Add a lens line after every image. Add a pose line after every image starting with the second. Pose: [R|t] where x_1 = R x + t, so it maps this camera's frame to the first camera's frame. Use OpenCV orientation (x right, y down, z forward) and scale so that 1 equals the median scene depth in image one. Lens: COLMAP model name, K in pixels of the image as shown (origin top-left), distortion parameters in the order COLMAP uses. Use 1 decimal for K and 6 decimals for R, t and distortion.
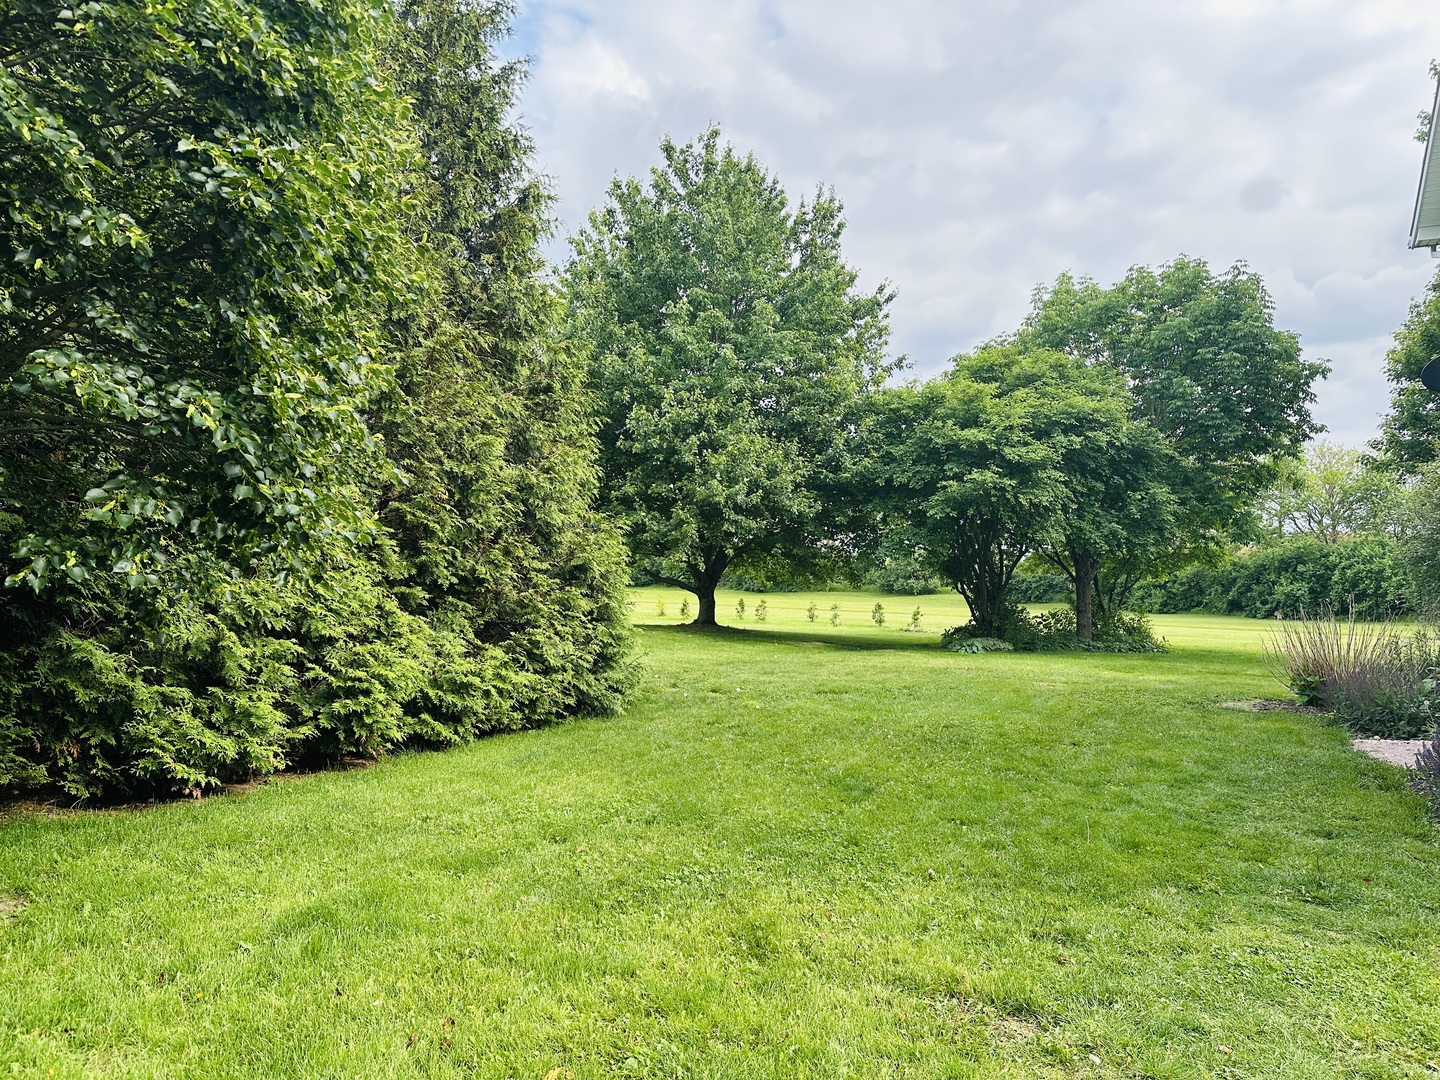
lens RADIAL K [[970.2, 0, 716.6], [0, 970.2, 547.4], [0, 0, 1]] dist [0.163254, -0.278900]
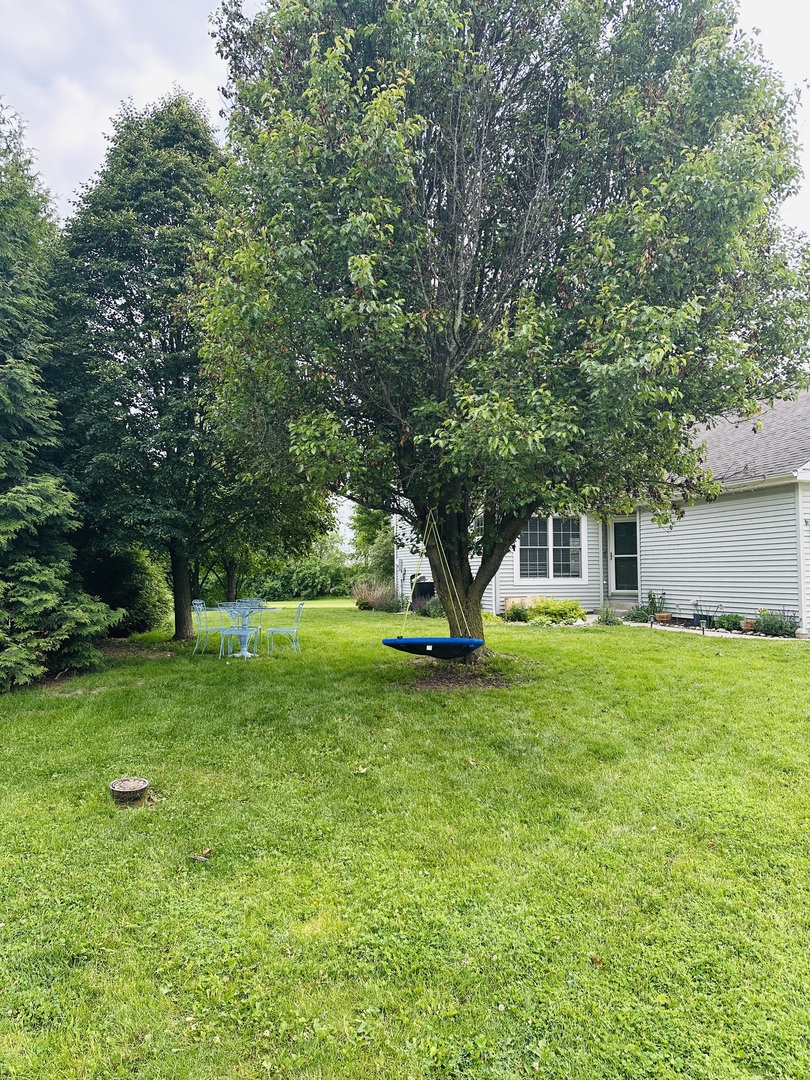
lens RADIAL K [[747.2, 0, 405.0], [0, 747.2, 540.0], [0, 0, 1]] dist [0.090120, -0.141644]
pose [[0.725380, 0.017854, 0.688117, -0.465349], [0.003195, 0.999566, -0.029302, 0.004919], [-0.688341, 0.023453, 0.725008, -0.398005]]
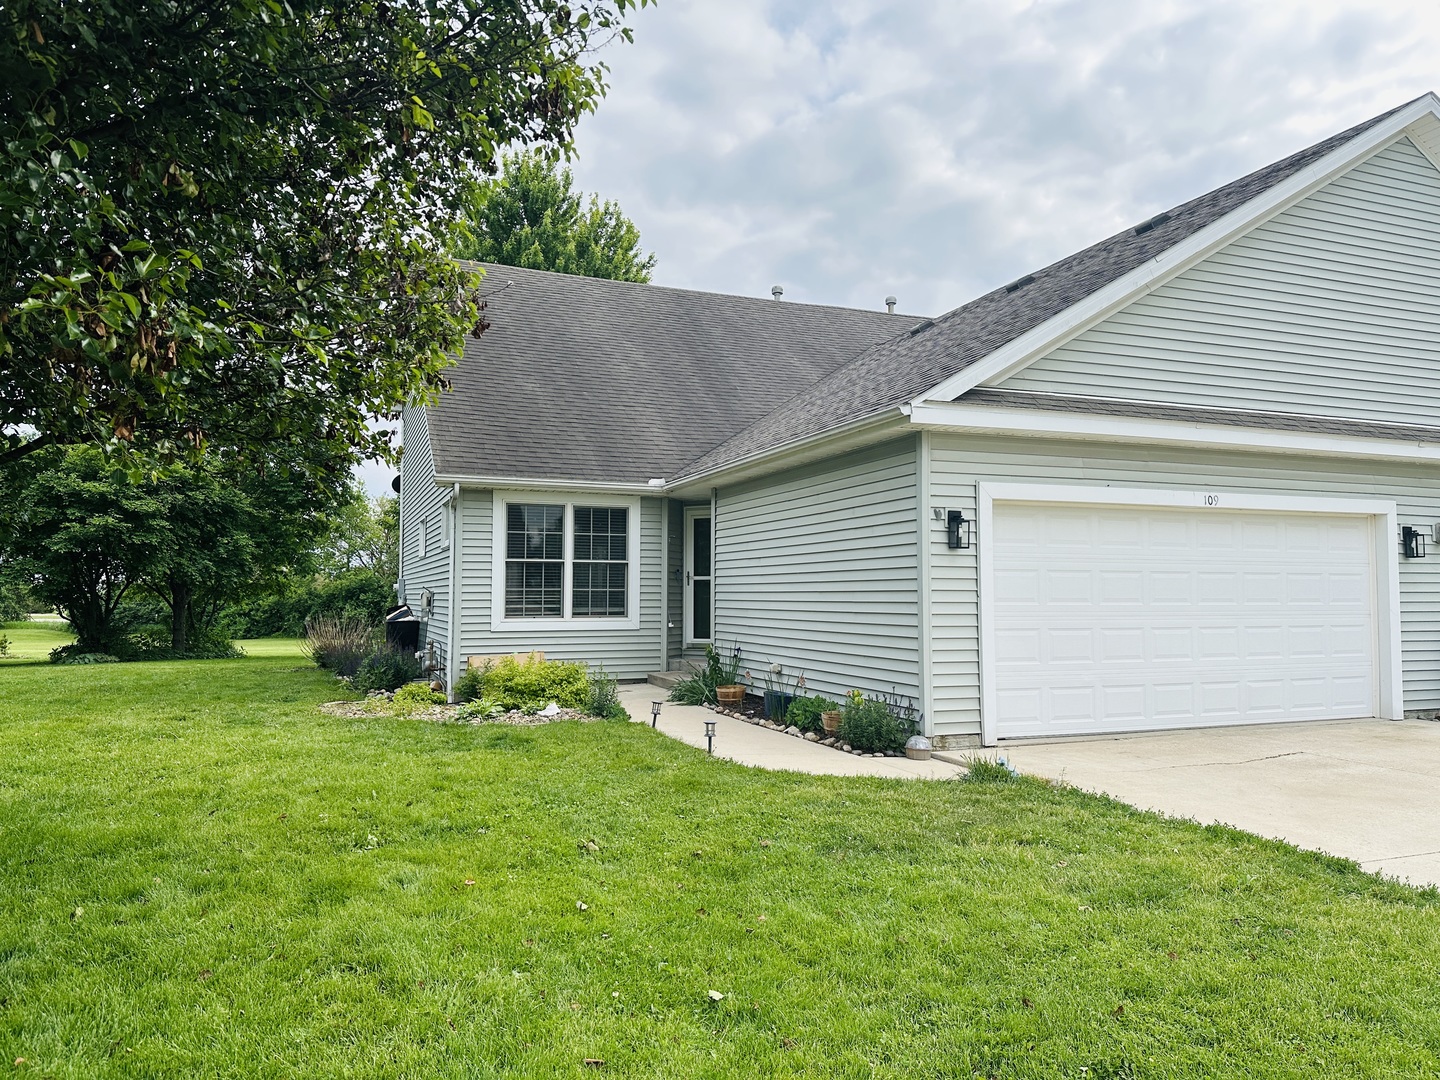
lens RADIAL K [[995.8, 0, 720.0], [0, 995.8, 540.0], [0, 0, 1]] dist [0.107354, -0.148641]
pose [[0.655337, 0.036788, 0.754440, -0.155610], [-0.007443, 0.999079, -0.042252, 0.001028], [-0.755300, 0.022074, 0.655008, -0.369652]]
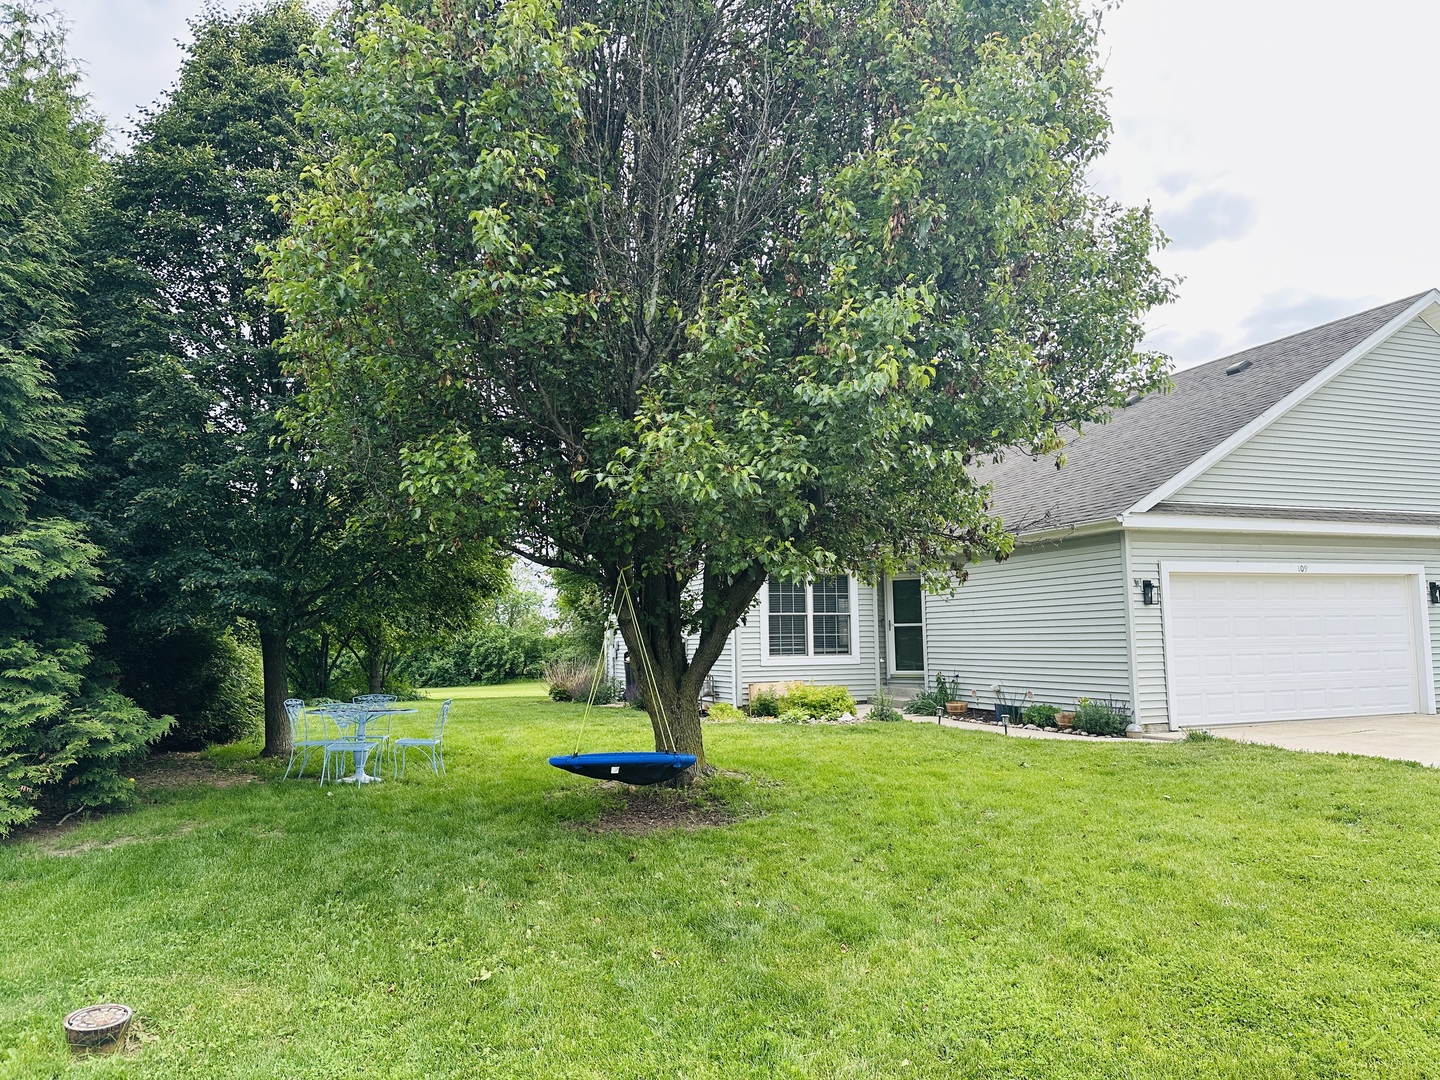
lens RADIAL K [[995.8, 0, 720.0], [0, 995.8, 540.0], [0, 0, 1]] dist [0.107354, -0.148641]
pose [[0.661701, 0.059807, 0.747379, -0.441455], [0.009419, 0.996072, -0.088047, -0.000246], [-0.749709, 0.065301, 0.658538, -0.395728]]
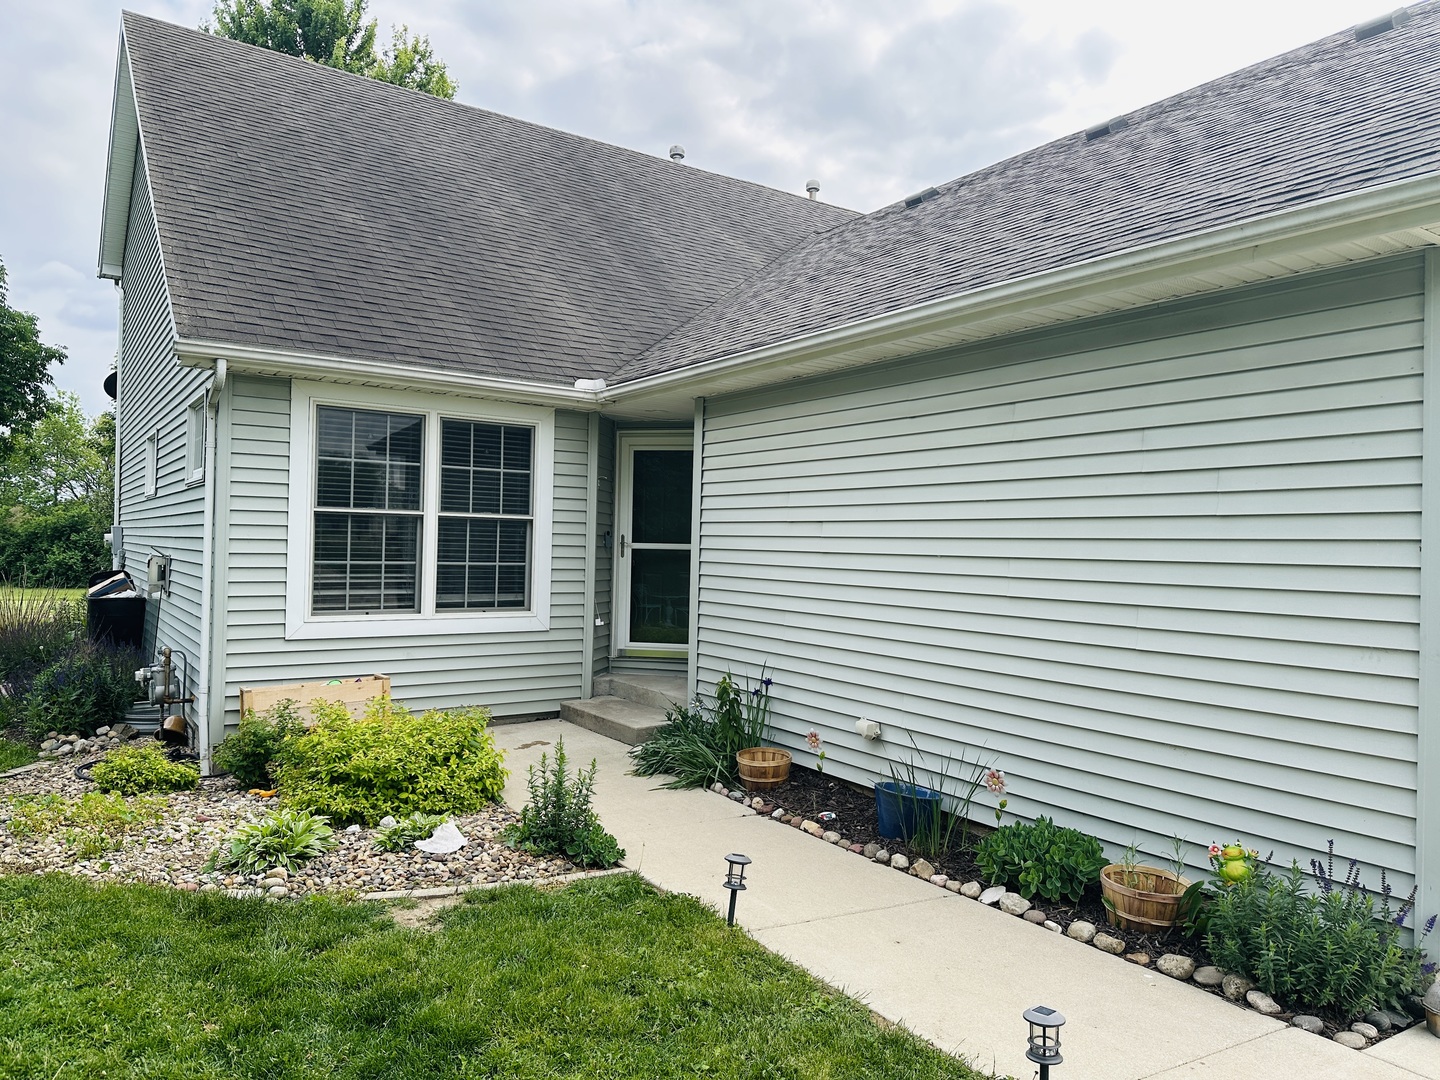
lens RADIAL K [[996.2, 0, 720.0], [0, 996.2, 540.0], [0, 0, 1]] dist [0.090120, -0.141644]
pose [[0.471447, 0.008862, 0.881850, -0.010824], [-0.031401, 0.999484, 0.006743, -0.008019], [-0.881335, -0.030870, 0.471482, -0.144916]]
